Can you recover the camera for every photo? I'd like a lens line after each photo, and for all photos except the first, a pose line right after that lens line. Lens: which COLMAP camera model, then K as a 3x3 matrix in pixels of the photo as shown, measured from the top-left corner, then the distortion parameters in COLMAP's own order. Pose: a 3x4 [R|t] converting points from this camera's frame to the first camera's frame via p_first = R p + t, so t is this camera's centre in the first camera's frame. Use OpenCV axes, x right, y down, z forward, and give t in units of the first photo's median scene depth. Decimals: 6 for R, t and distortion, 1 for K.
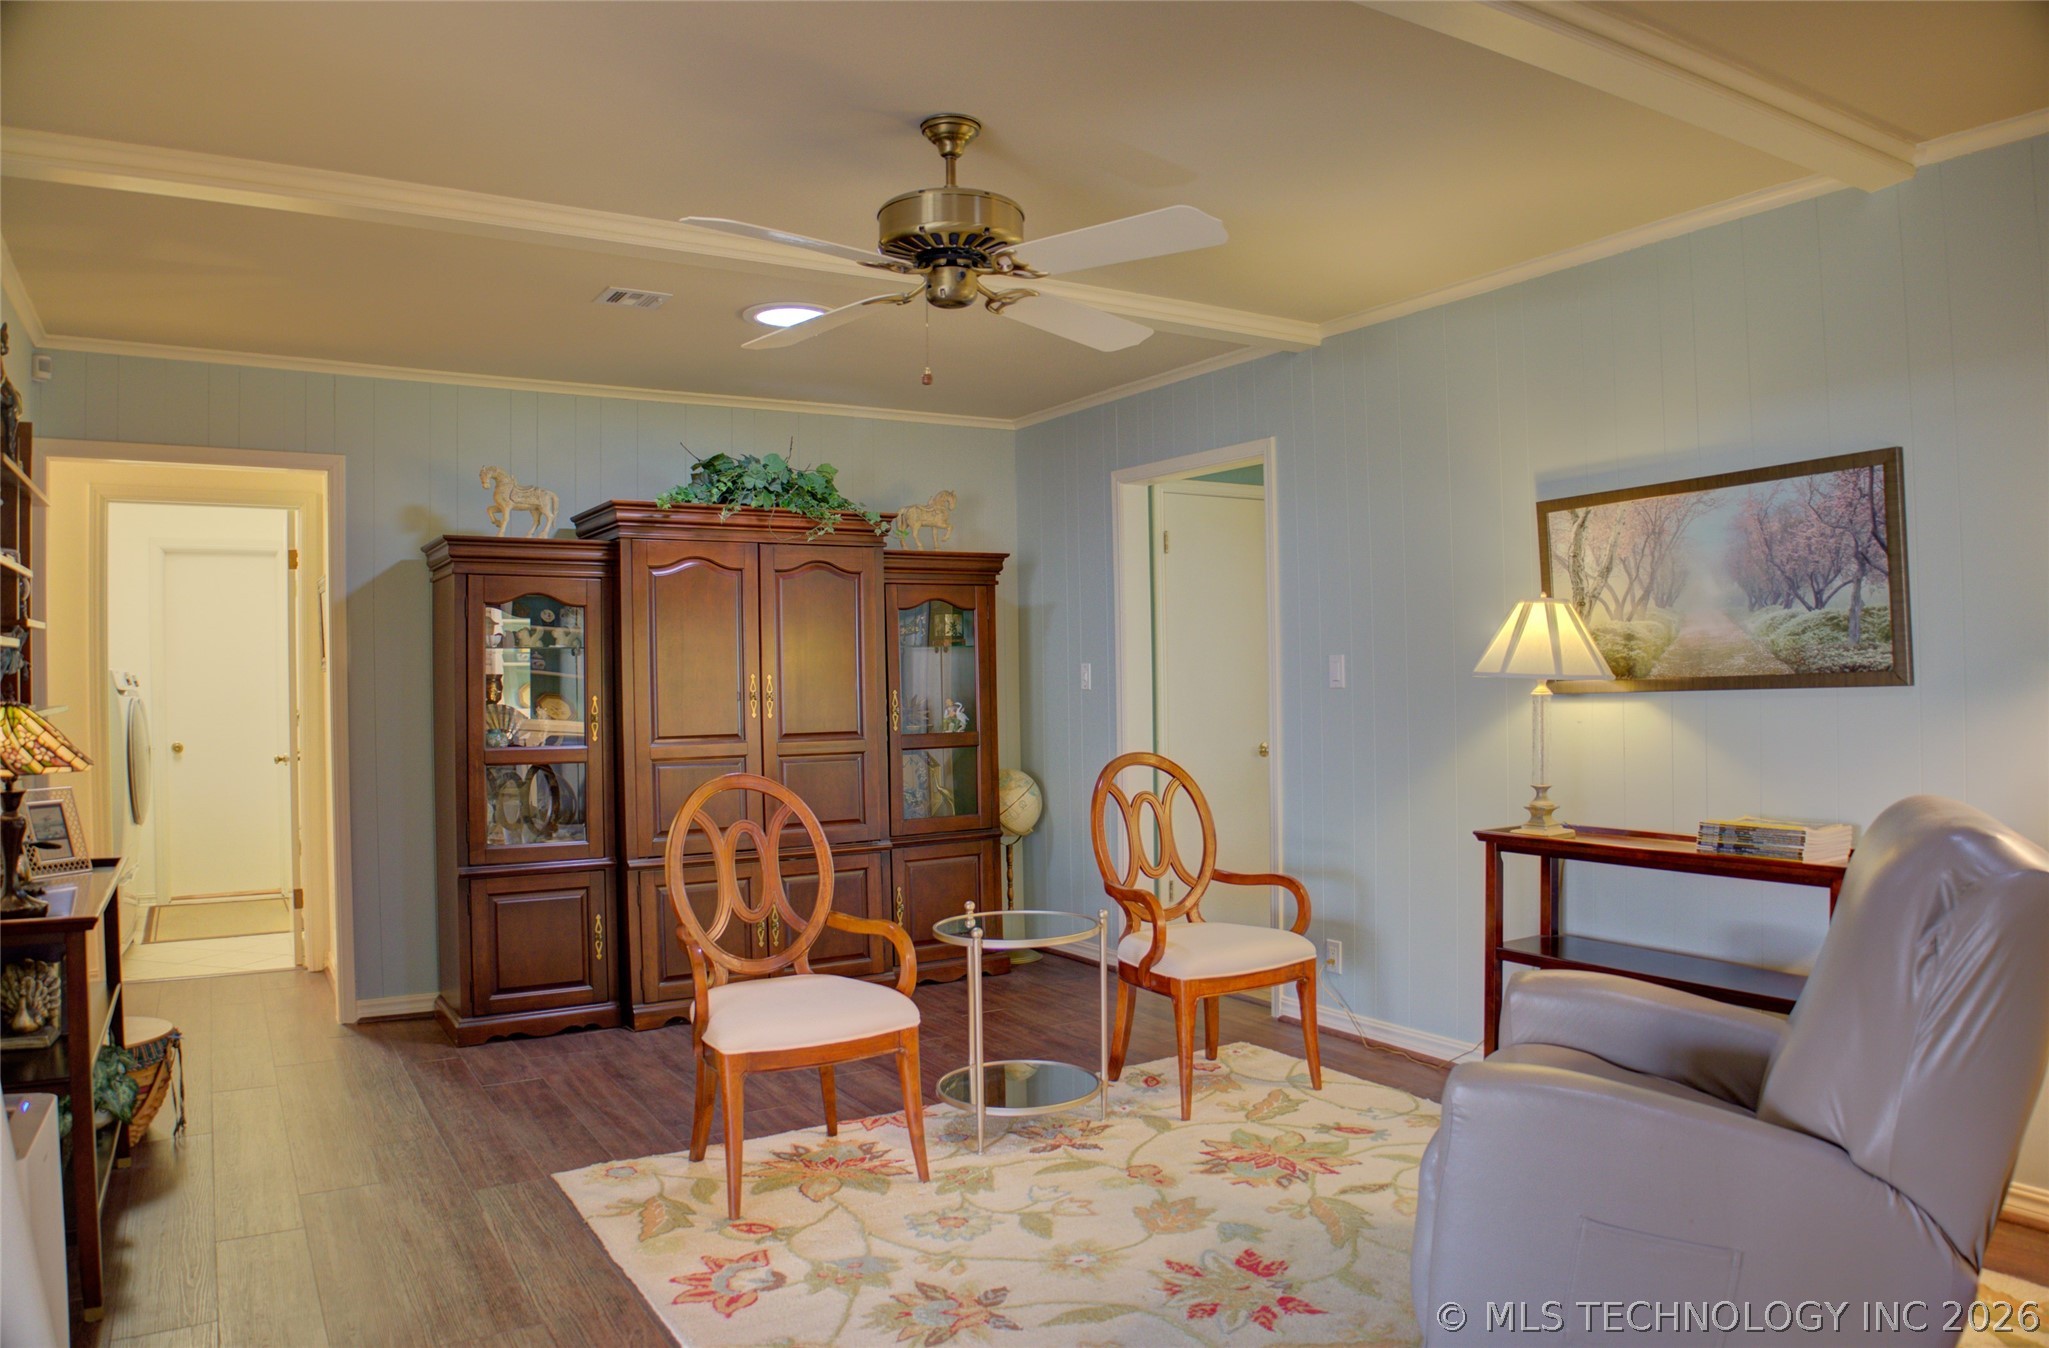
lens RADIAL K [[1419.5, 0, 1079.7], [0, 1419.5, 671.0], [0, 0, 1]] dist [-0.129935, 0.032042]
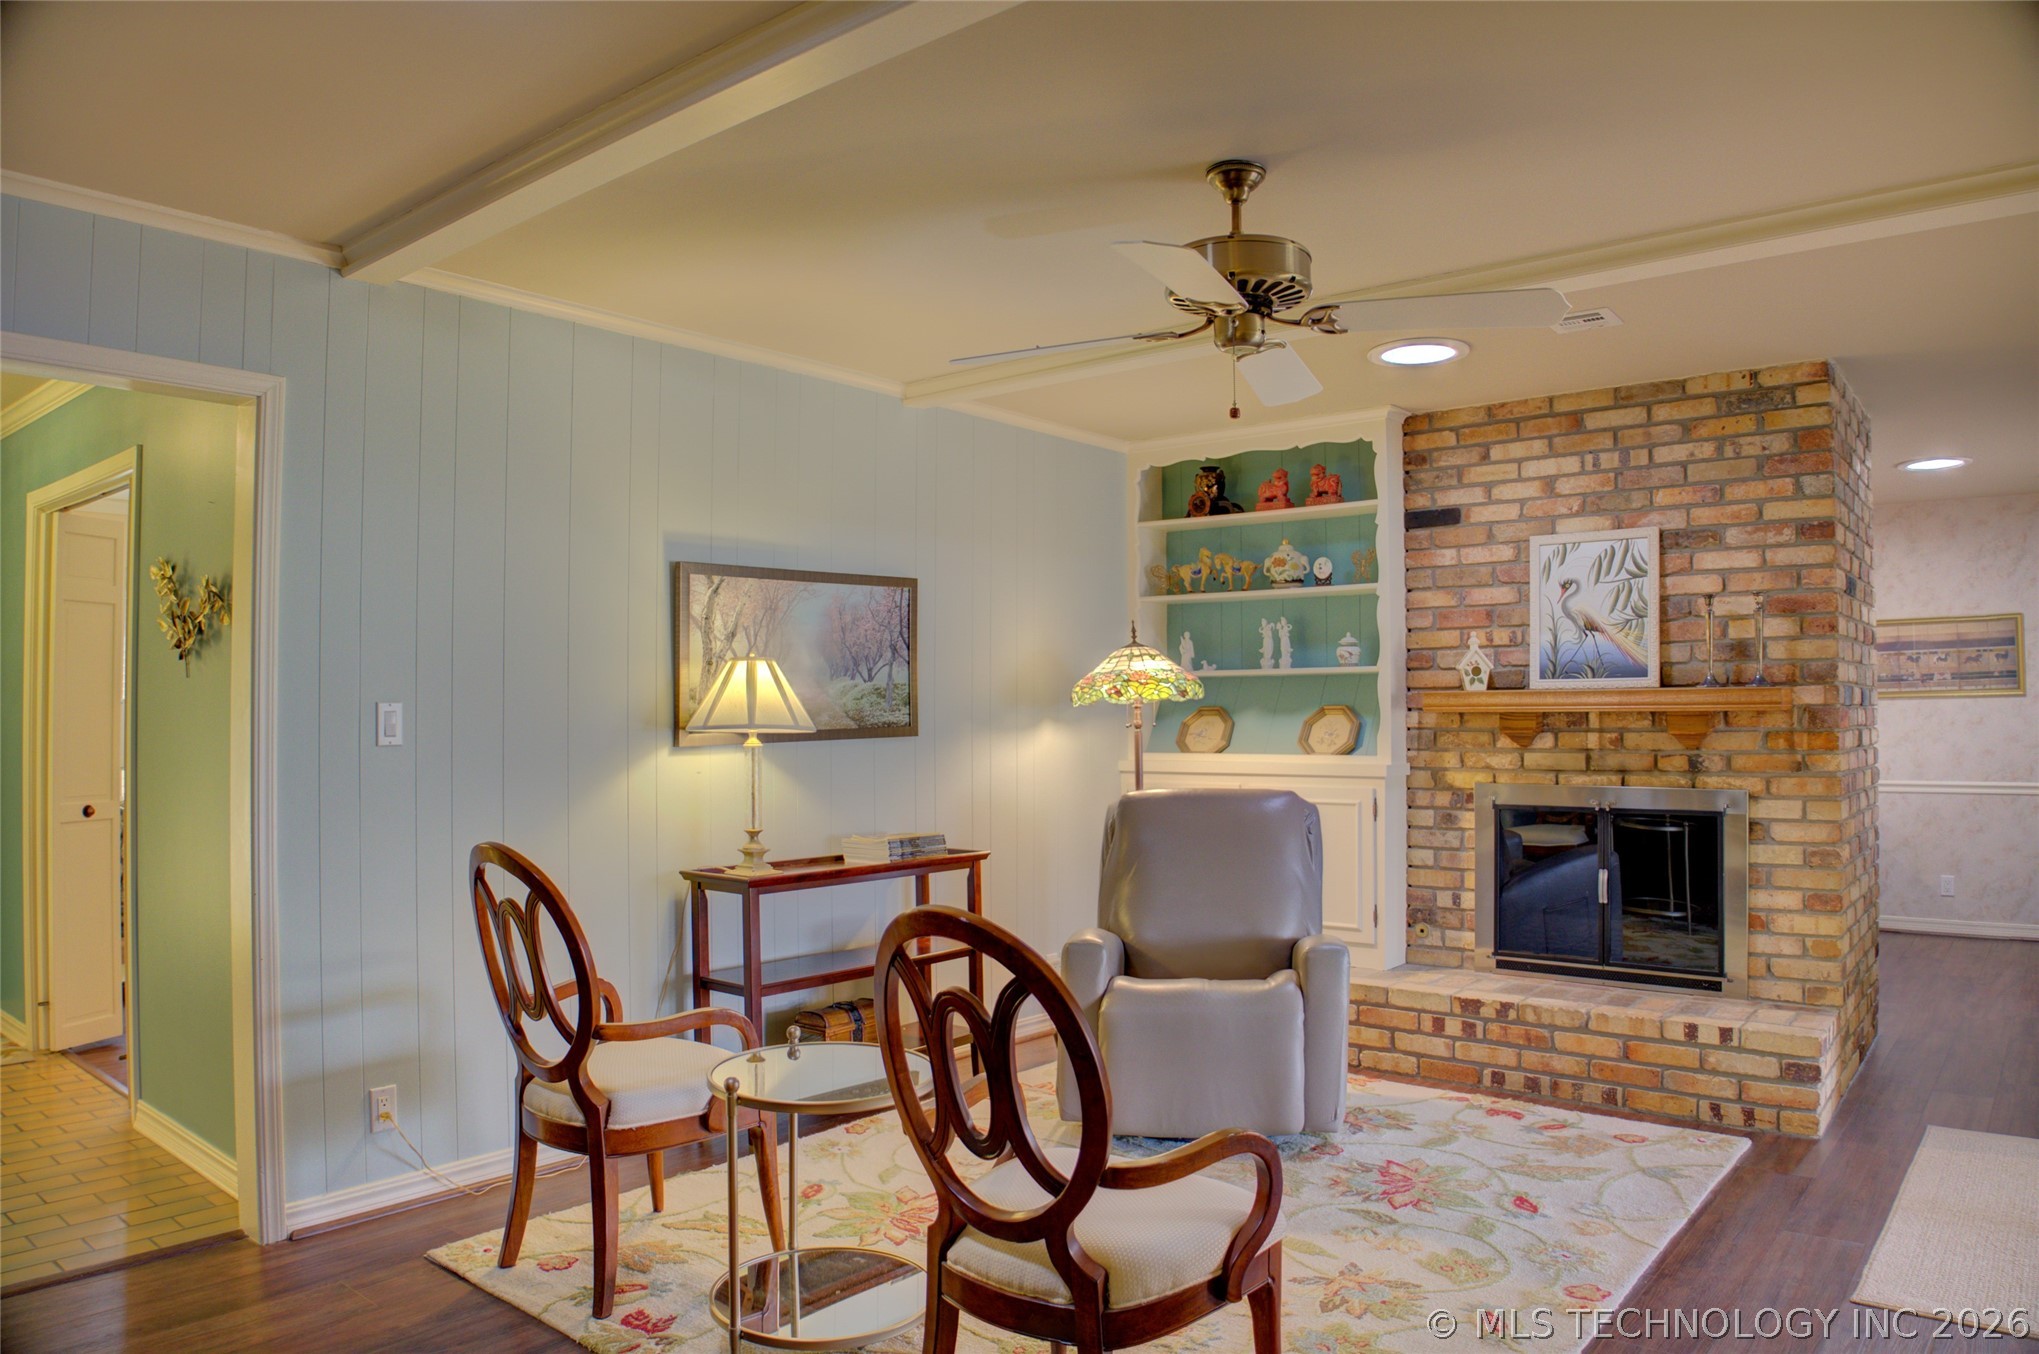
lens RADIAL K [[1370.5, 0, 1019.5], [0, 1370.5, 677.0], [0, 0, 1]] dist [-0.147111, 0.080635]
pose [[-0.308698, 0.038419, 0.950384, -0.821327], [0.000193, 0.999186, -0.040329, 0.006358], [-0.951160, -0.012266, -0.308454, 1.253021]]
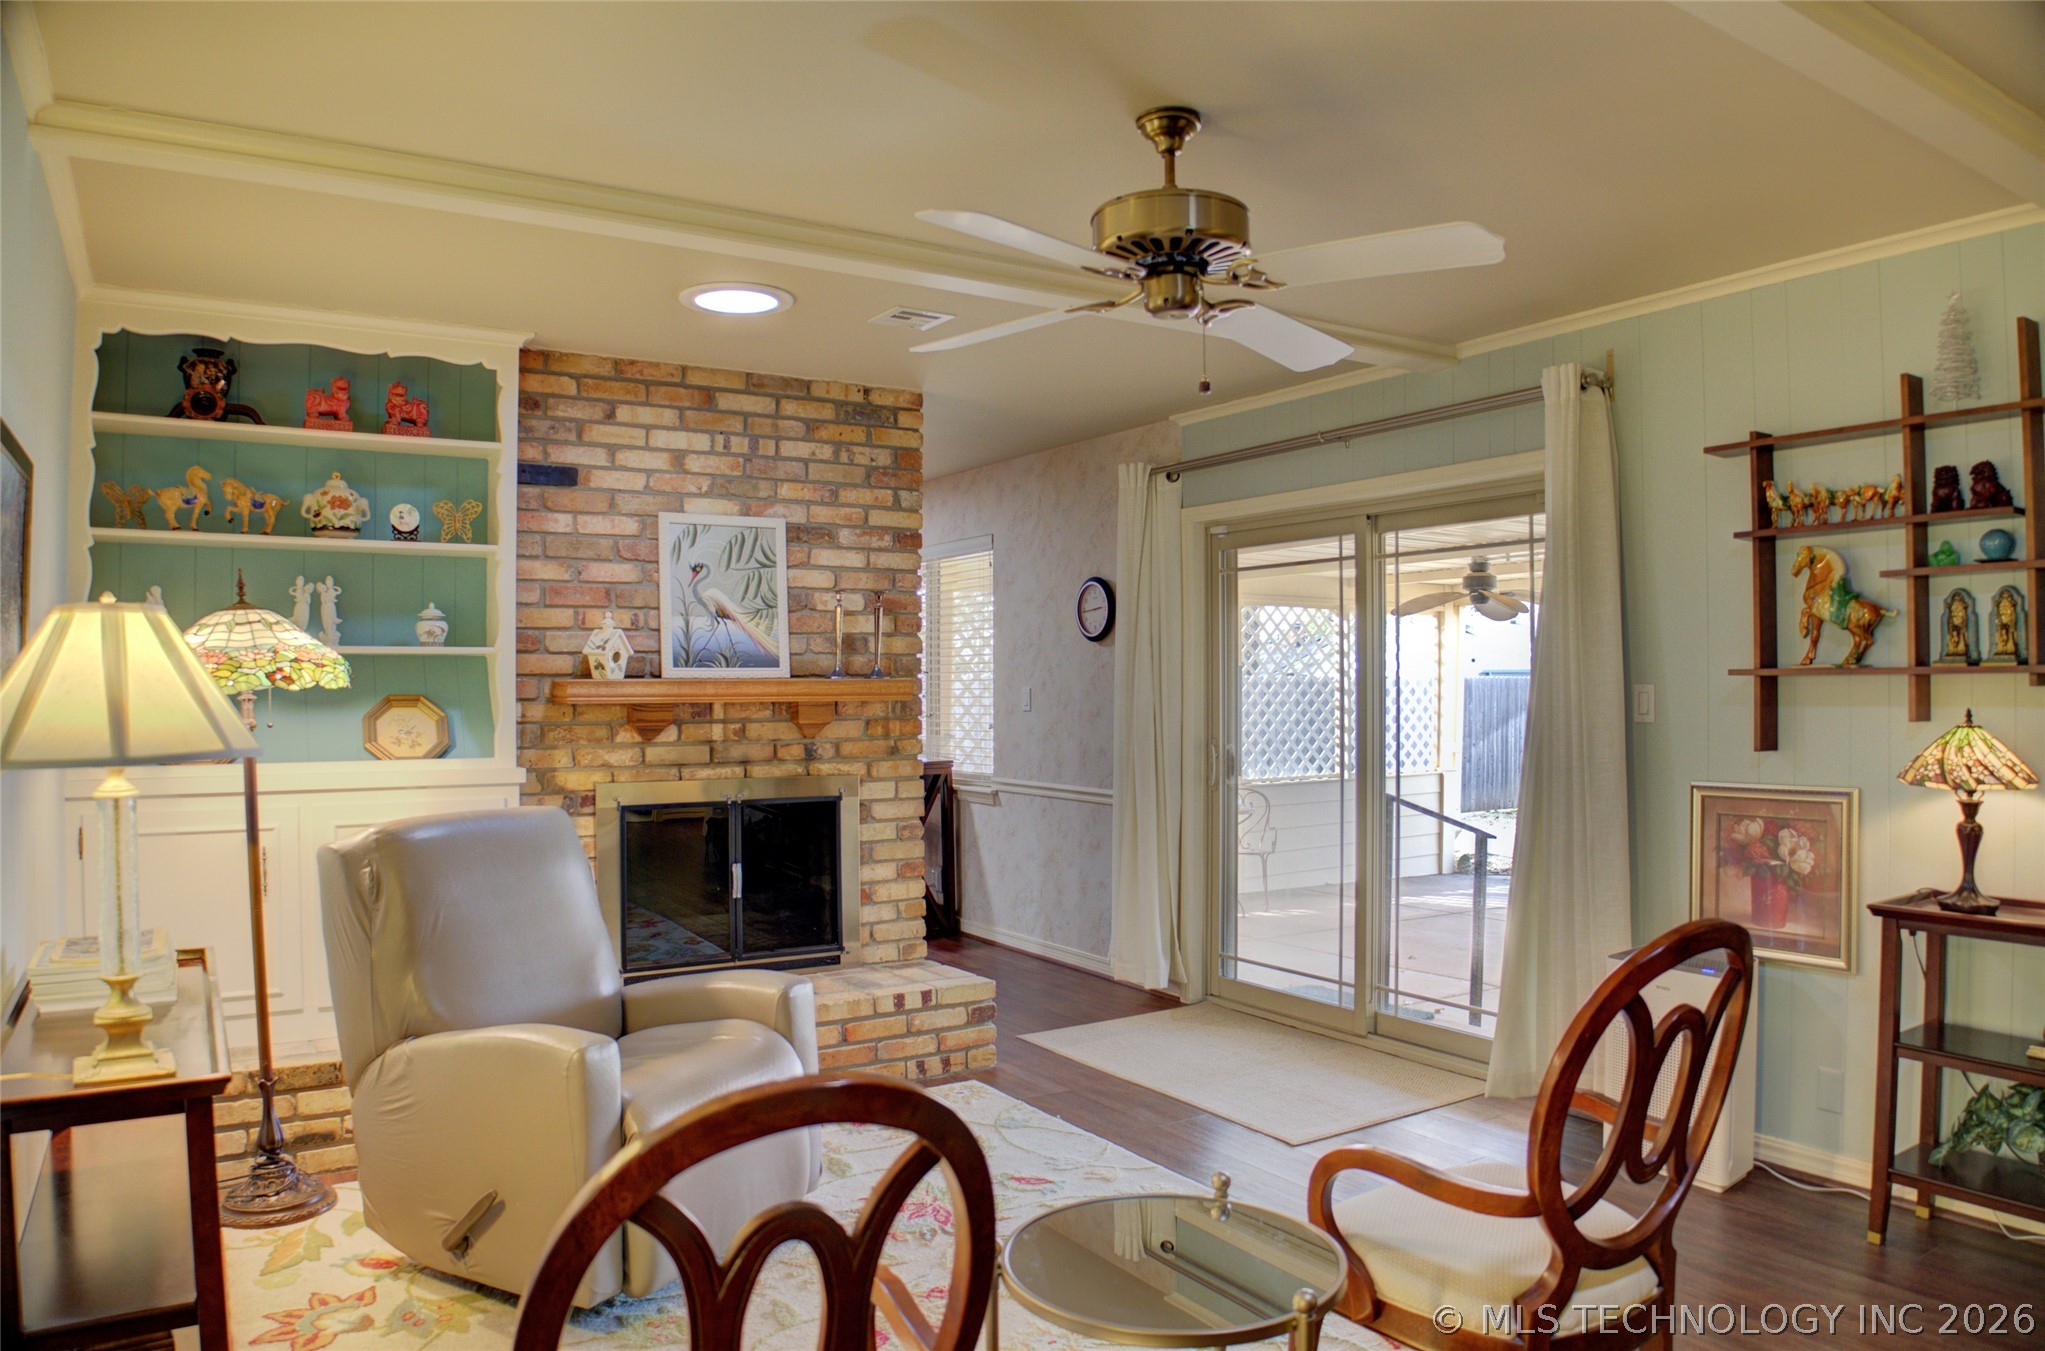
lens RADIAL K [[1399.4, 0, 1022.5], [0, 1399.4, 675.5], [0, 0, 1]] dist [-0.226371, 0.287412]
pose [[-0.999787, 0.017978, -0.010176, 0.014190], [0.018121, 0.999736, -0.014148, -0.014689], [0.009919, -0.014329, -0.999848, 1.640334]]
